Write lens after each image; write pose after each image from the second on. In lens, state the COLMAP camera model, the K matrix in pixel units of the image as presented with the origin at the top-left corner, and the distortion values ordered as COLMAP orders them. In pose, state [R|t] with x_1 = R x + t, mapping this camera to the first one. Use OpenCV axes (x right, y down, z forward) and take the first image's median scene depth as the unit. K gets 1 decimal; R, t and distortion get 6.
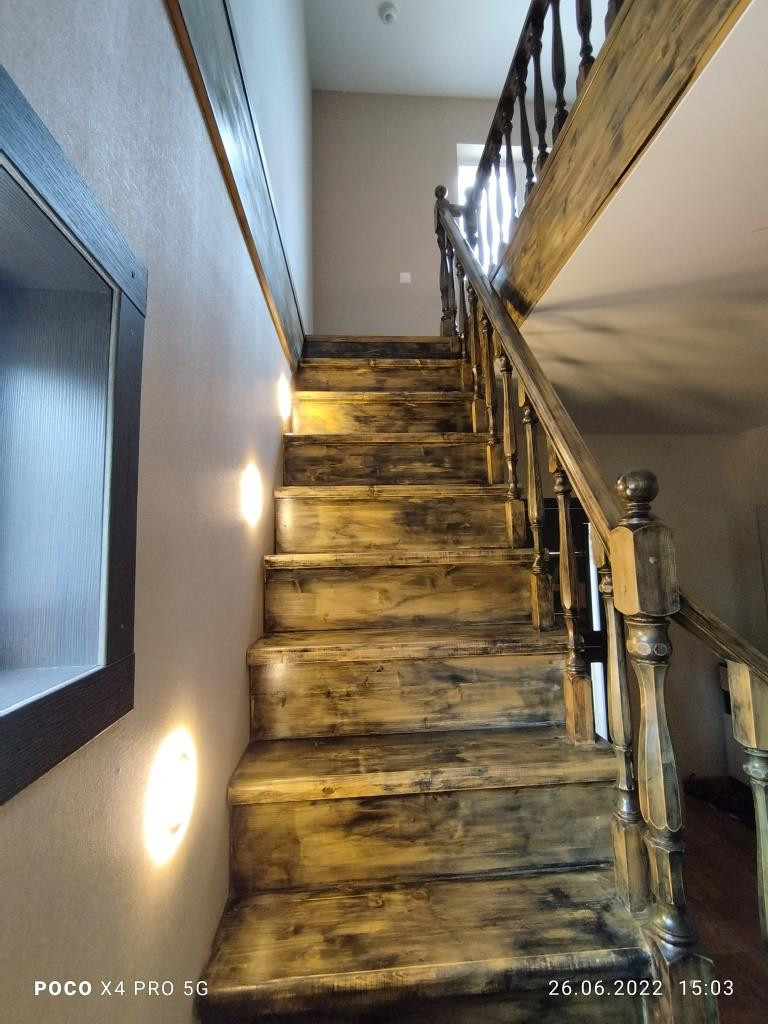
lens RADIAL K [[466.0, 0, 380.4], [0, 466.0, 505.4], [0, 0, 1]] dist [0.003332, 0.000415]
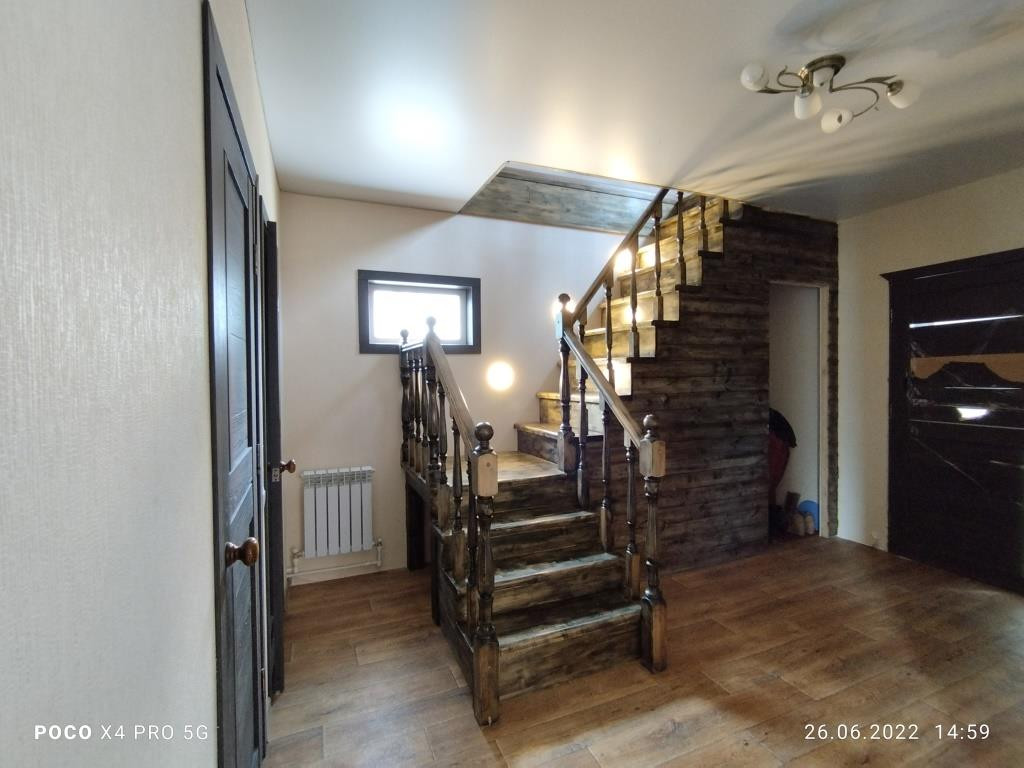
lens RADIAL K [[466.0, 0, 504.5], [0, 466.0, 382.4], [0, 0, 1]] dist [0.003332, 0.000415]
pose [[0.323550, 0.034633, -0.945577, 1.842337], [0.103089, 0.992091, 0.071611, 0.131351], [0.940579, -0.120648, 0.317420, -0.242704]]
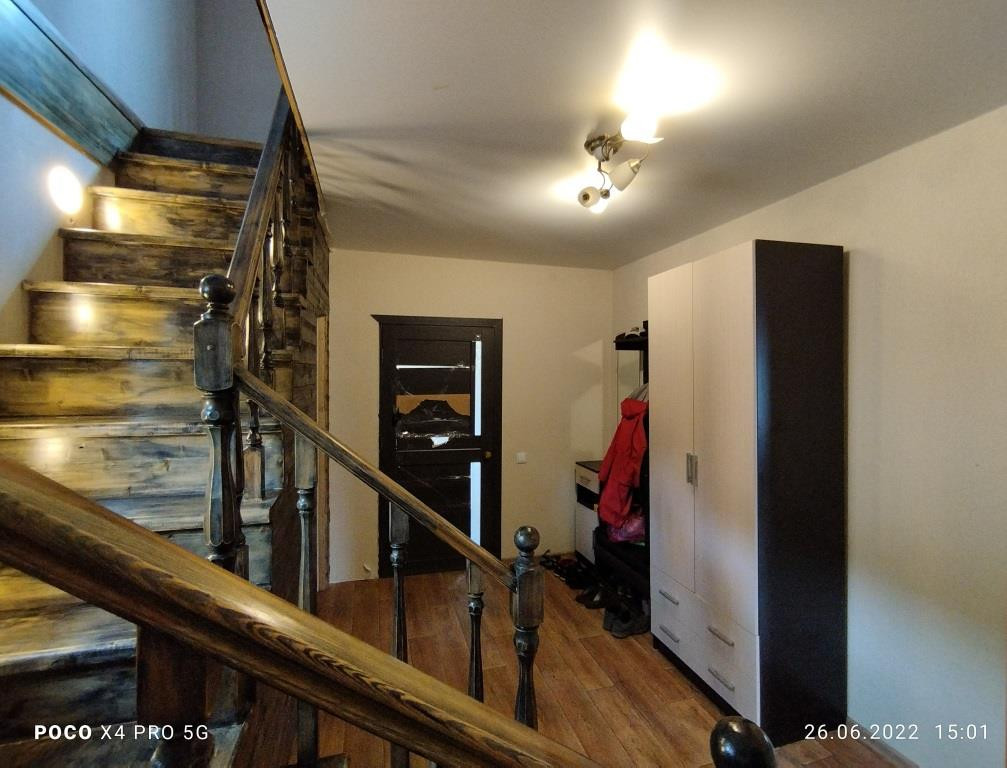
lens RADIAL K [[467.9, 0, 504.5], [0, 467.9, 377.2], [0, 0, 1]] dist [0.003190, 0.001714]
pose [[0.978647, 0.028920, 0.203505, 0.578645], [-0.050612, 0.993475, 0.102210, 0.013328], [-0.199221, -0.110327, 0.973724, -0.222412]]
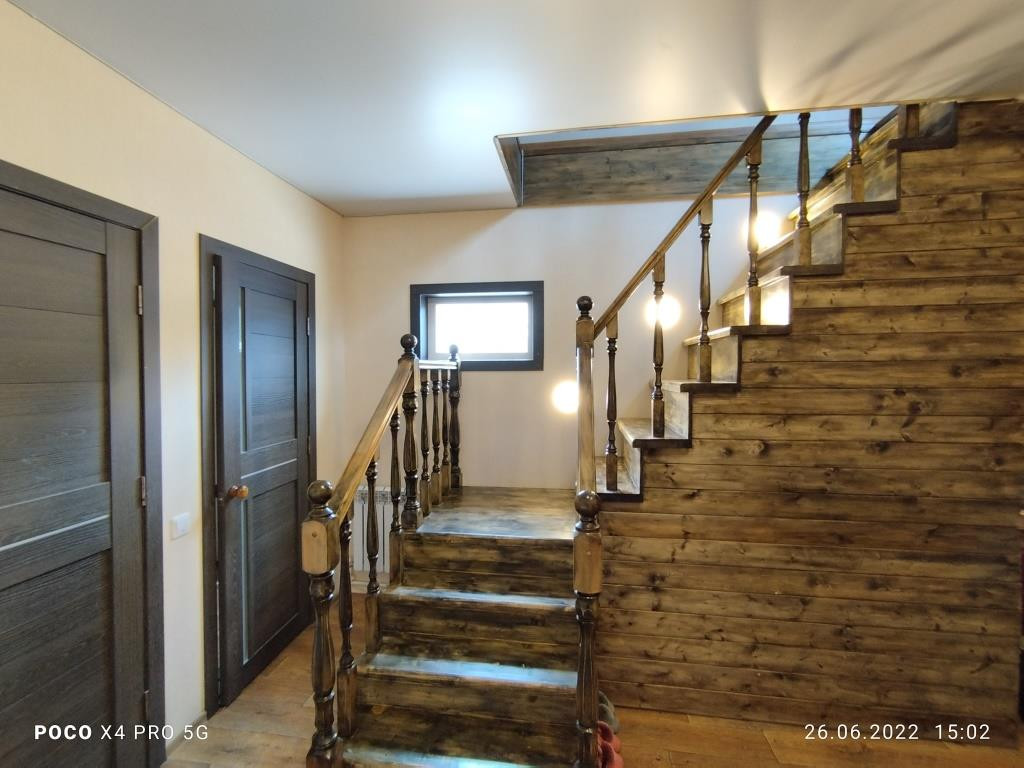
lens RADIAL K [[466.0, 0, 508.6], [0, 466.0, 383.8], [0, 0, 1]] dist [0.003332, 0.000415]
pose [[-0.204837, 0.047233, -0.977656, 1.576486], [0.108134, 0.993813, 0.025358, 0.133772], [0.972805, -0.100523, -0.208677, 0.580983]]
